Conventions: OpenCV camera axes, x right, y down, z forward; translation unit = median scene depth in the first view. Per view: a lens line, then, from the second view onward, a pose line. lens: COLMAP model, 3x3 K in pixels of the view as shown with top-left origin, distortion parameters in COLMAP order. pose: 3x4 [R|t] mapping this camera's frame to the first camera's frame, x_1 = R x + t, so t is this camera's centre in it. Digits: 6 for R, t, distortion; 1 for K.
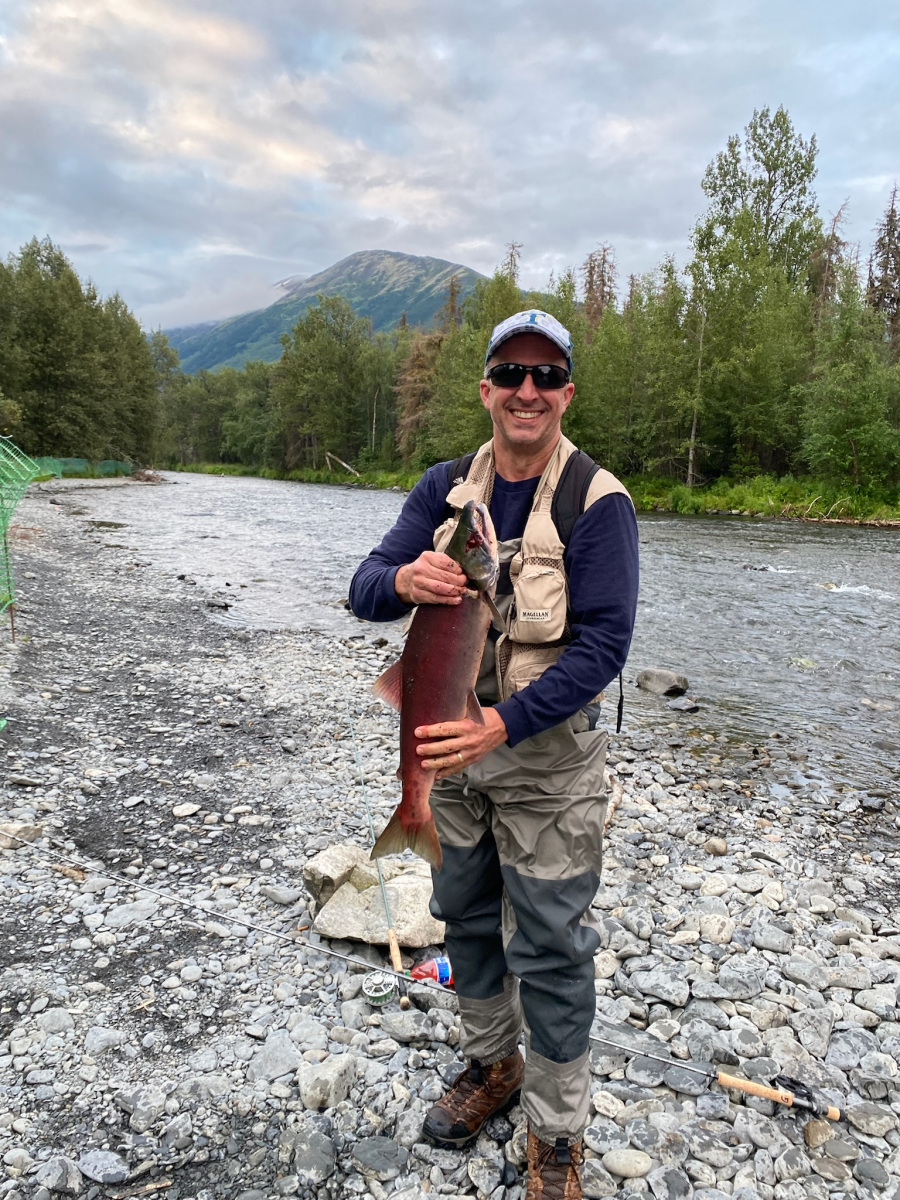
lens RADIAL K [[927.8, 0, 452.0], [0, 927.8, 605.4], [0, 0, 1]] dist [0.030472, -0.031395]
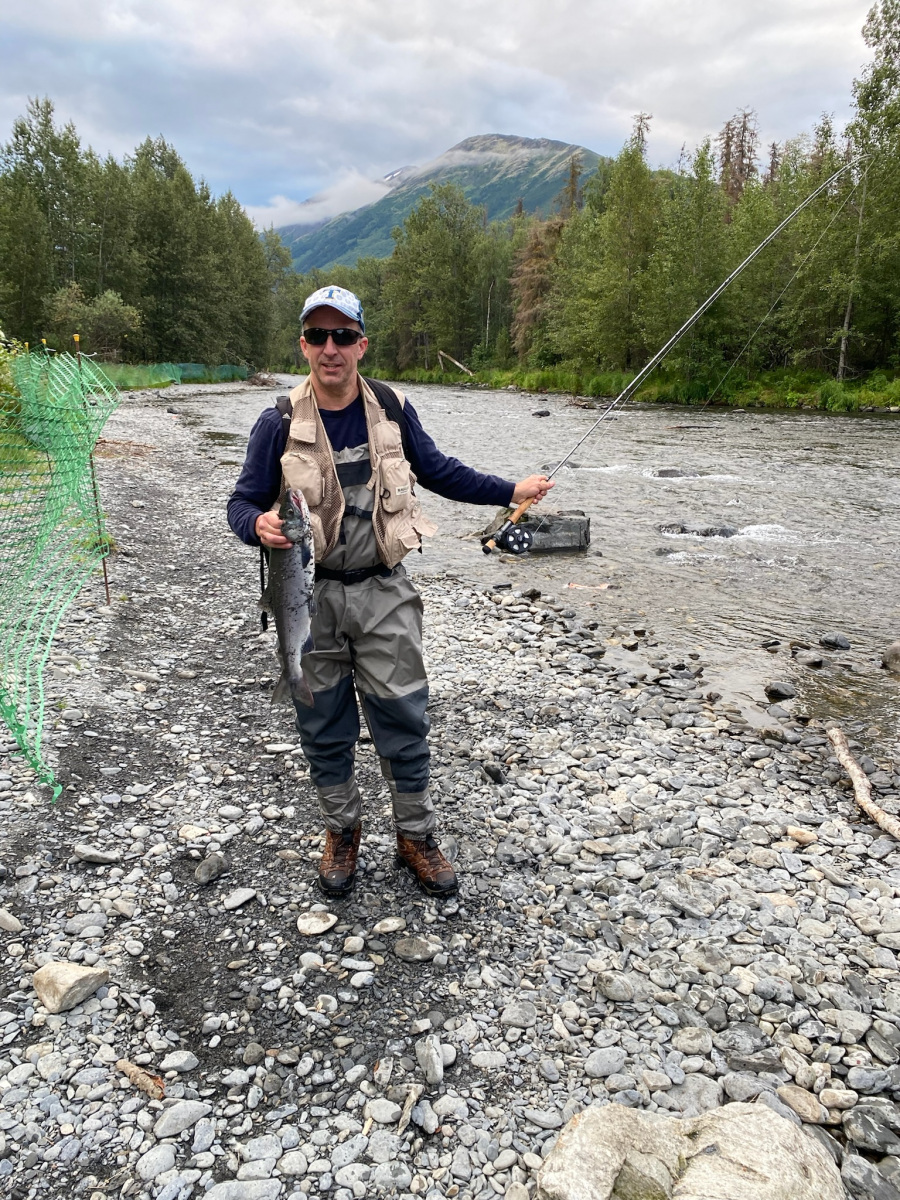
lens RADIAL K [[927.8, 0, 439.8], [0, 927.8, 593.3], [0, 0, 1]] dist [0.030472, -0.031395]
pose [[0.991342, 0.010850, -0.130860, -0.024917], [0.001450, 0.995615, 0.093539, -0.018583], [0.131301, -0.092919, 0.986978, 0.082092]]
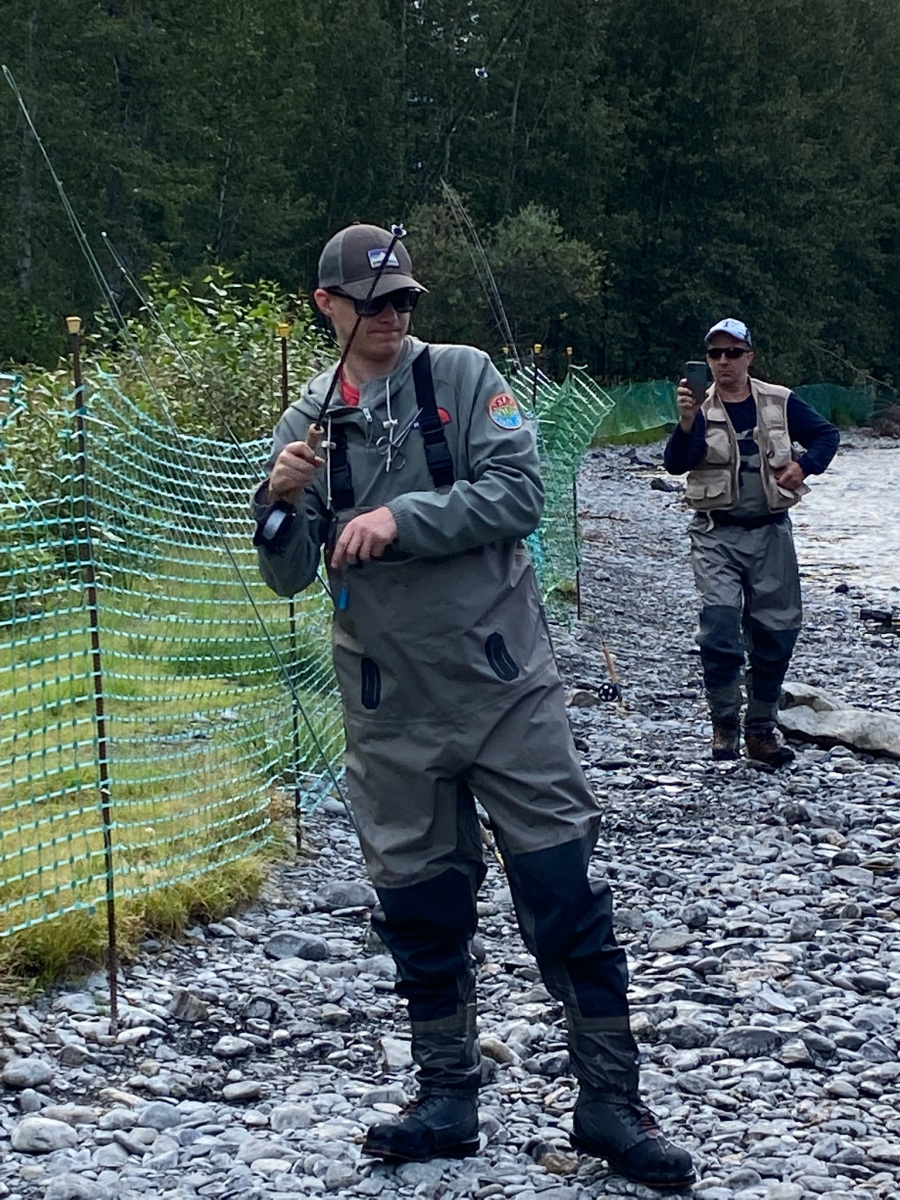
lens RADIAL K [[3026.4, 0, 434.6], [0, 3026.4, 652.2], [0, 0, 1]] dist [0.088998, 0.000000]
pose [[0.885209, 0.008726, -0.465111, 0.245104], [-0.037424, 0.997919, -0.052503, 0.079408], [0.463685, 0.063883, 0.883694, -0.514636]]
